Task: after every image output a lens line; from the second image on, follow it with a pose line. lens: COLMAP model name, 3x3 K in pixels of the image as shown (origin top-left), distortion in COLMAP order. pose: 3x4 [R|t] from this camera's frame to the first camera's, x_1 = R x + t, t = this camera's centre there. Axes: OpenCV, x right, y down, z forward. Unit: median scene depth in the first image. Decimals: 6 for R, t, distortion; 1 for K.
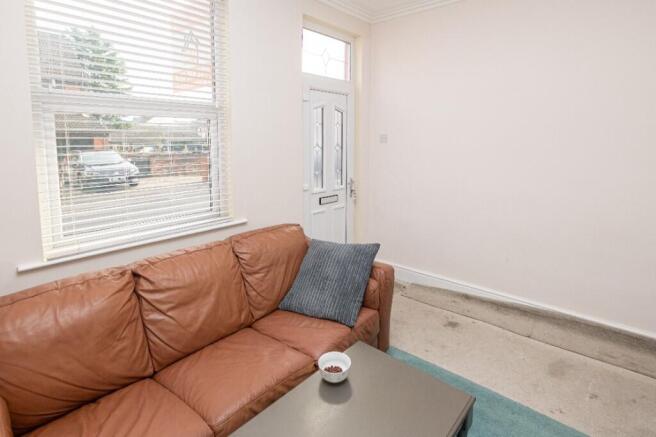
lens RADIAL K [[321.1, 0, 328.4], [0, 321.1, 218.2], [0, 0, 1]] dist [-0.009171, 0.002118]
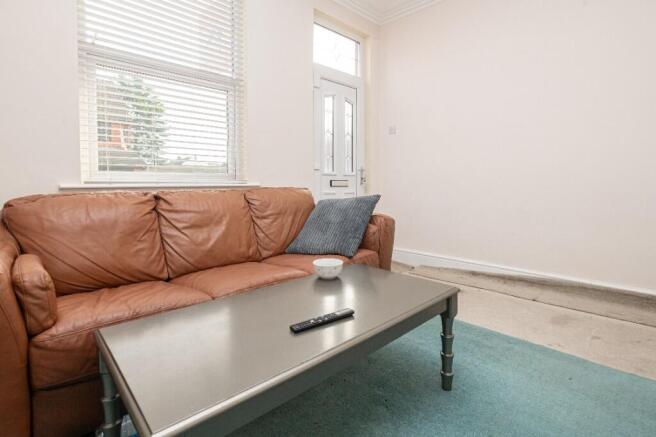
lens RADIAL K [[321.1, 0, 336.4], [0, 321.1, 265.3], [0, 0, 1]] dist [-0.009171, 0.002118]
pose [[0.997661, 0.000564, -0.068357, 0.087714], [-0.004386, 0.998434, -0.055764, 0.371997], [0.068218, 0.055933, 0.996101, -0.058490]]
